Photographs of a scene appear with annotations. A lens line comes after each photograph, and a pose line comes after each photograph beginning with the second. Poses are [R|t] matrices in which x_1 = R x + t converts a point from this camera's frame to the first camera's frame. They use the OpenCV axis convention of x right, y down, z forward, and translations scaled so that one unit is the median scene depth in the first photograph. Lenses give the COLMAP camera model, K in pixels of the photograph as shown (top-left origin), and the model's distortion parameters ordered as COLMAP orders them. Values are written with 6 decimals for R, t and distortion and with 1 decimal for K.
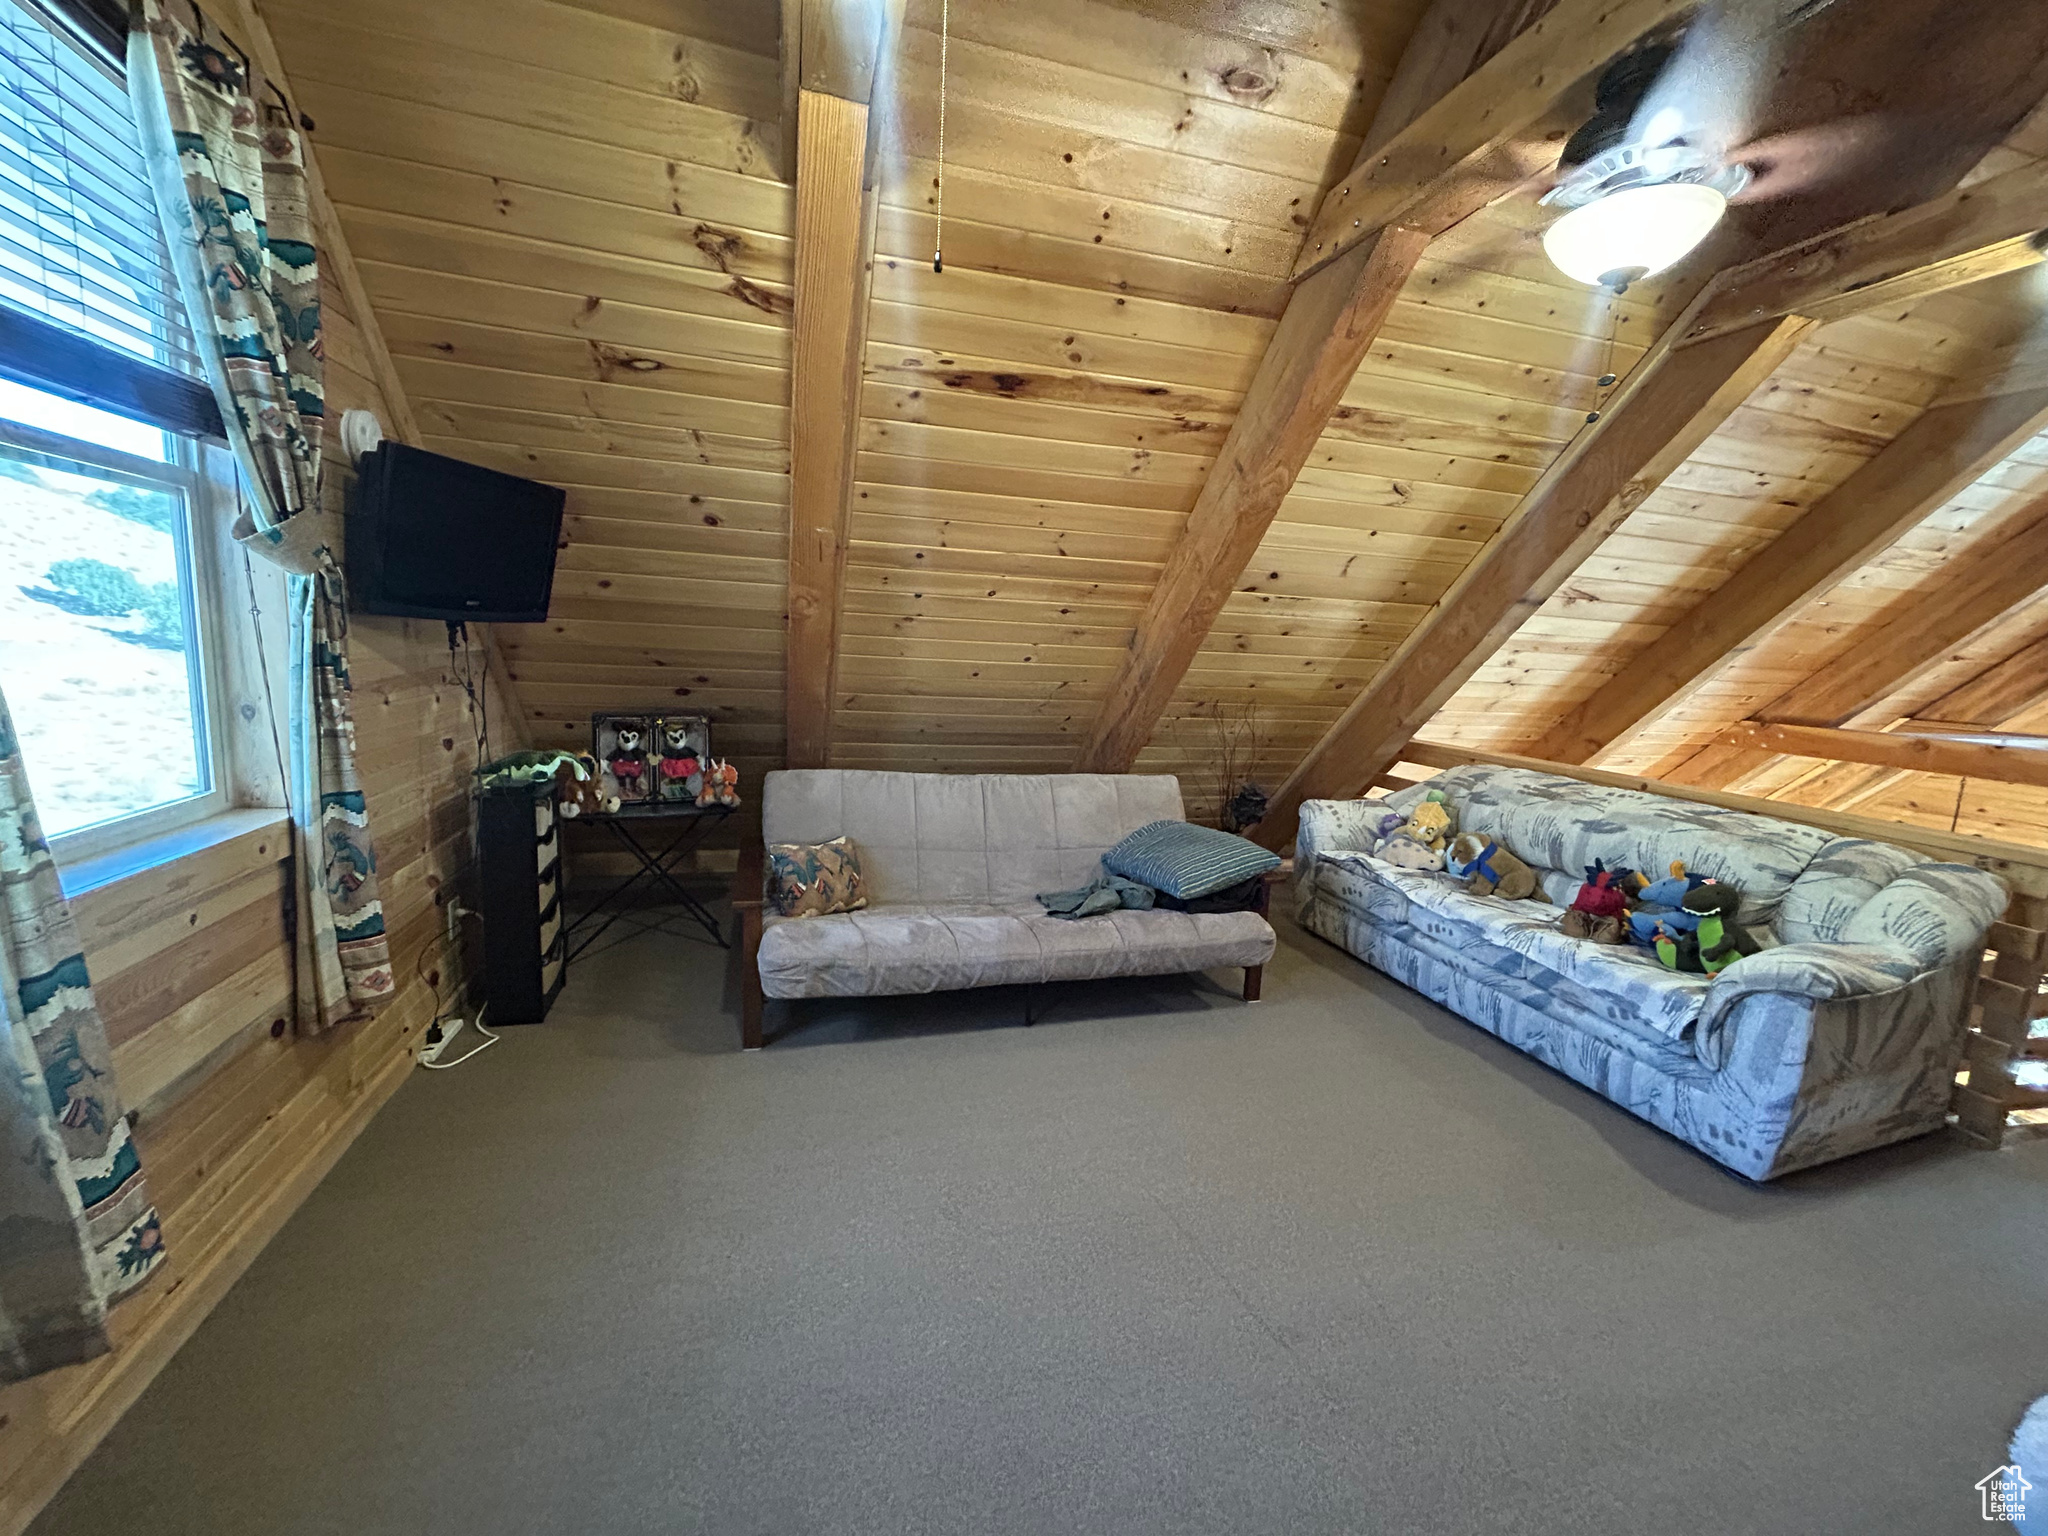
lens RADIAL K [[820.3, 0, 1024.9], [0, 820.3, 763.7], [0, 0, 1]] dist [0.001517, -0.000929]
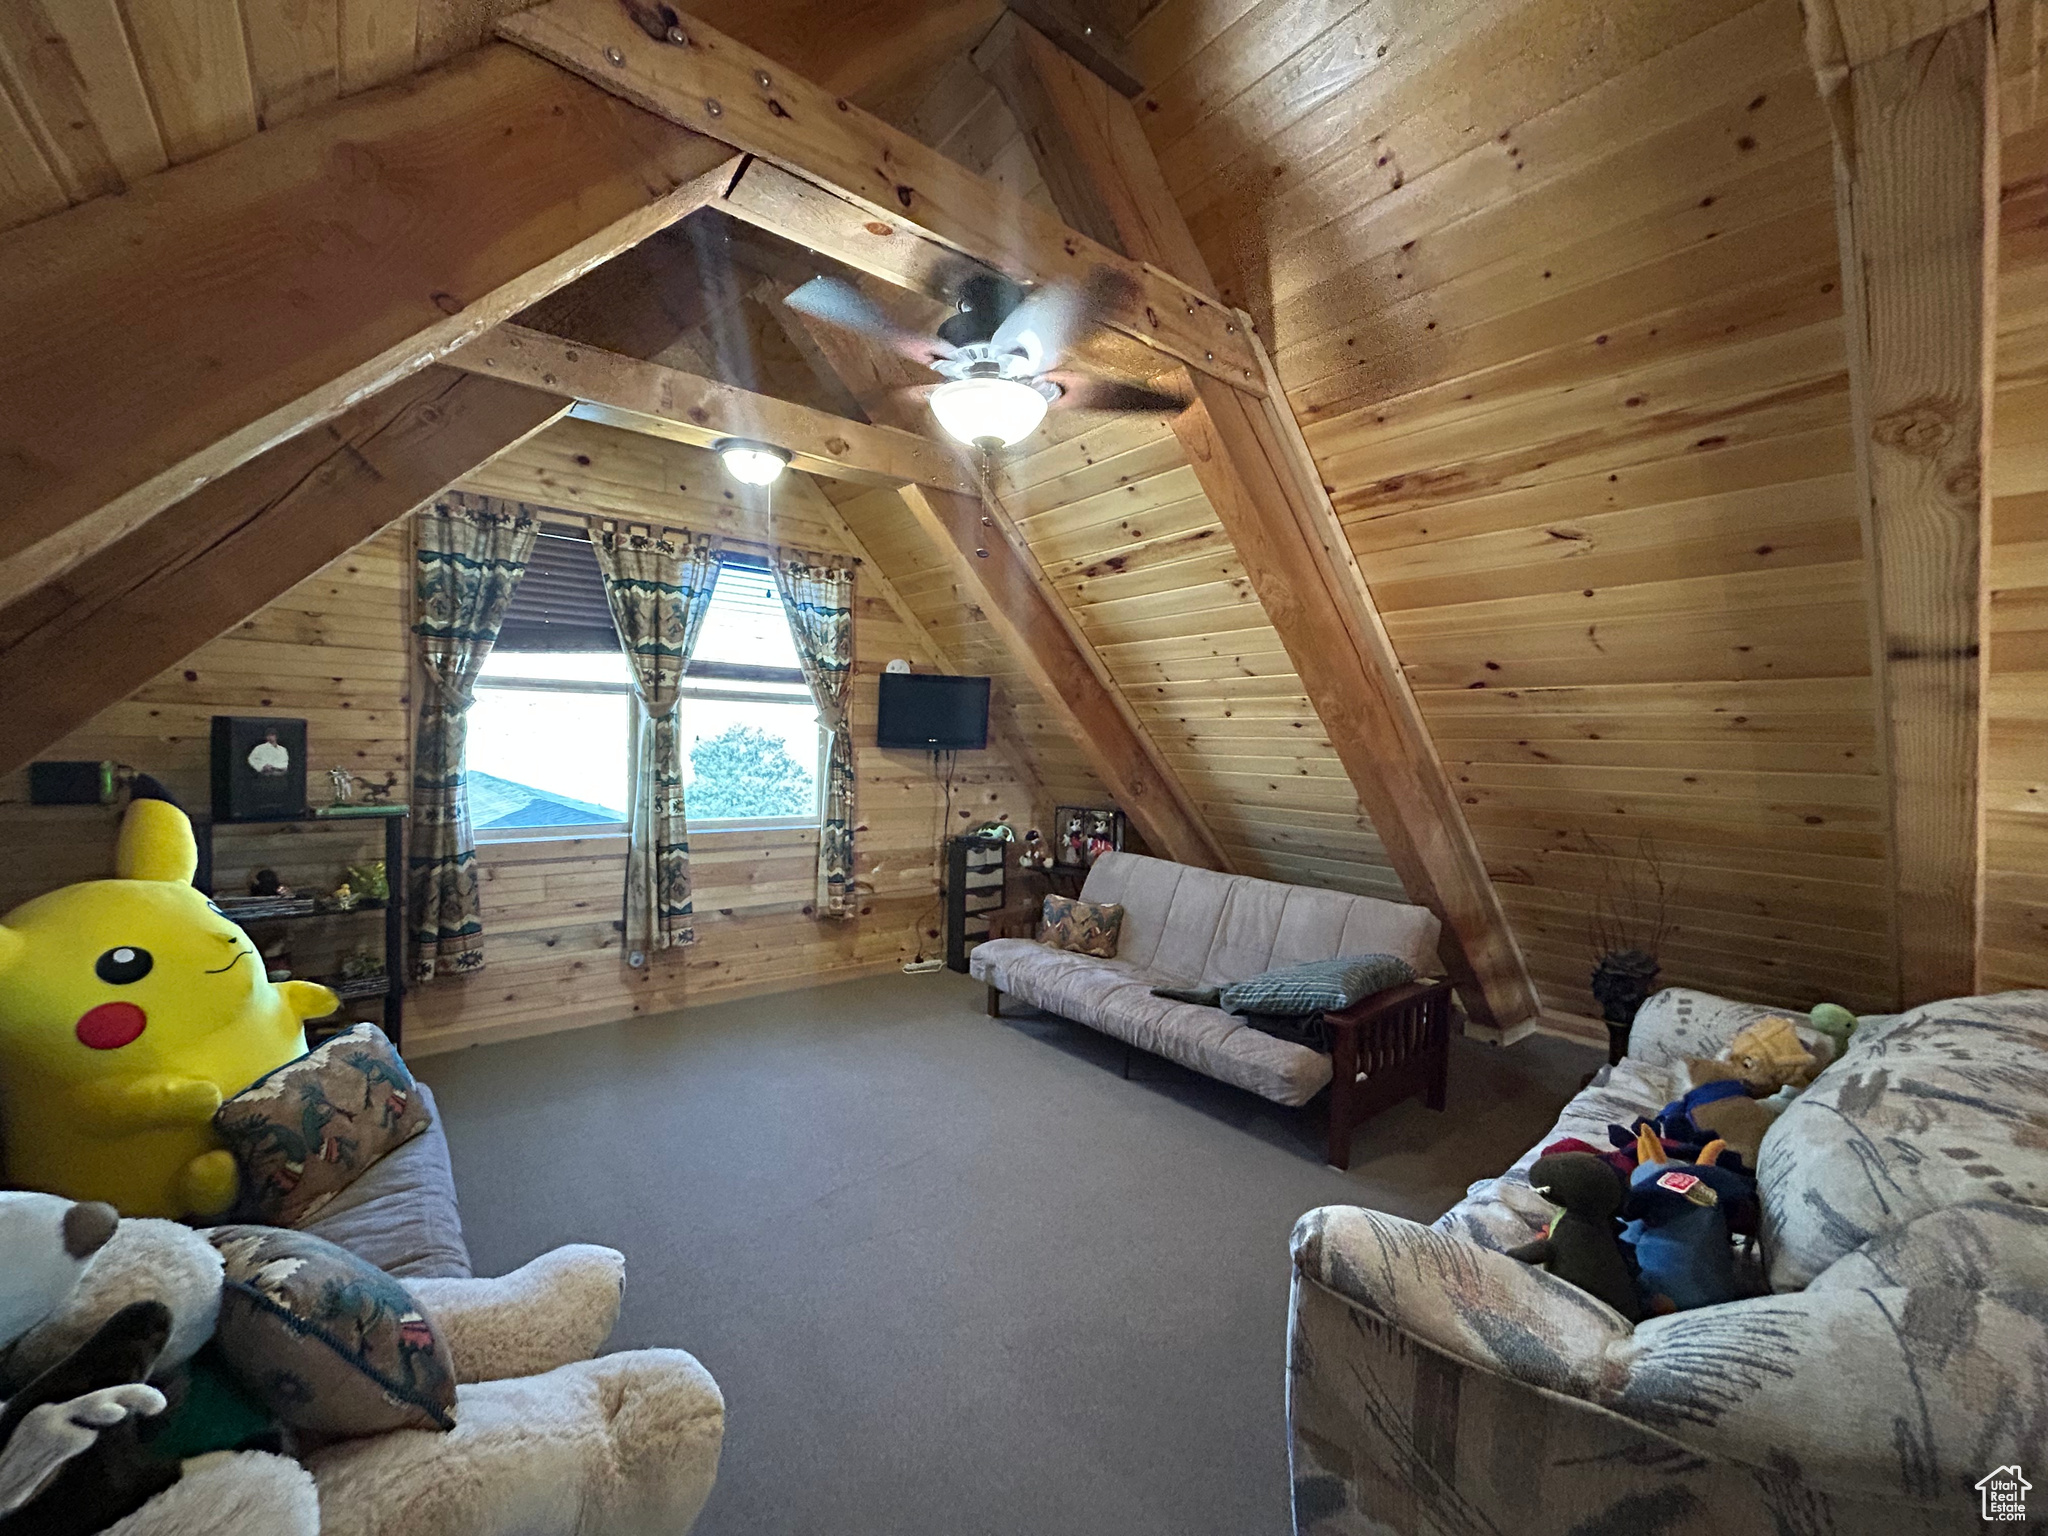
lens RADIAL K [[820.3, 0, 1025.7], [0, 820.3, 767.5], [0, 0, 1]] dist [0.001517, -0.000929]
pose [[0.392299, -0.010943, -0.919773, 1.050901], [-0.138473, 0.987831, -0.070814, -0.015517], [0.909355, 0.155144, 0.386010, 0.360833]]
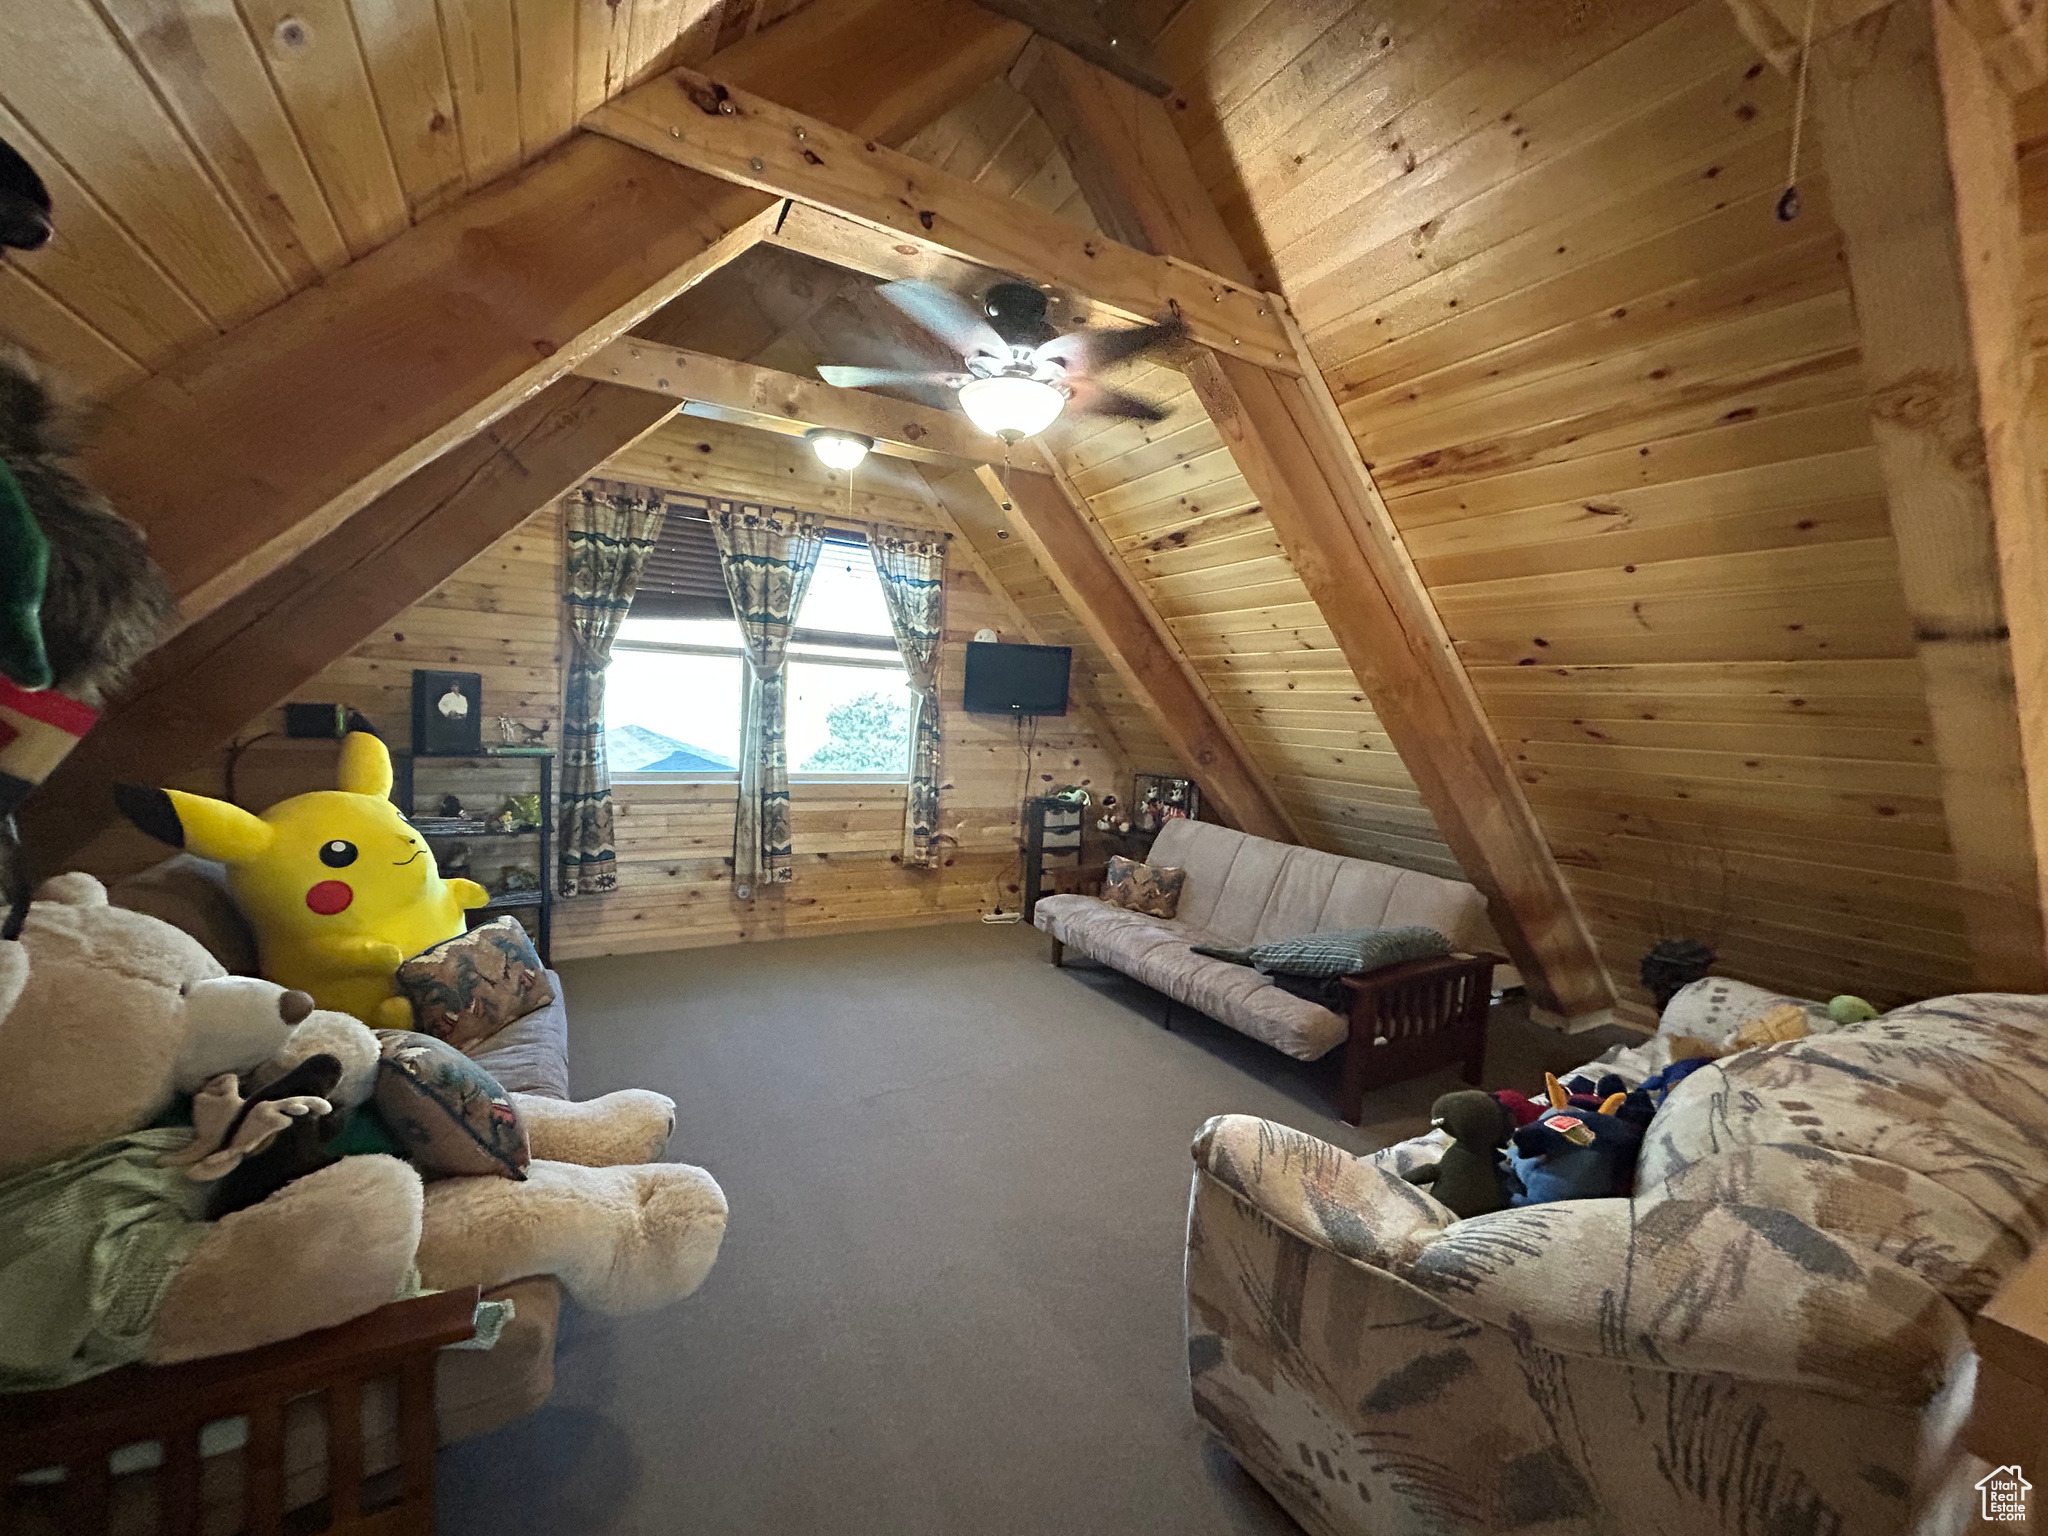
lens RADIAL K [[820.3, 0, 1027.0], [0, 820.3, 768.2], [0, 0, 1]] dist [0.001517, -0.000929]
pose [[0.243515, 0.035009, -0.969265, 1.164691], [-0.178660, 0.983866, -0.009349, -0.018462], [0.953300, 0.175446, 0.245841, 0.437478]]
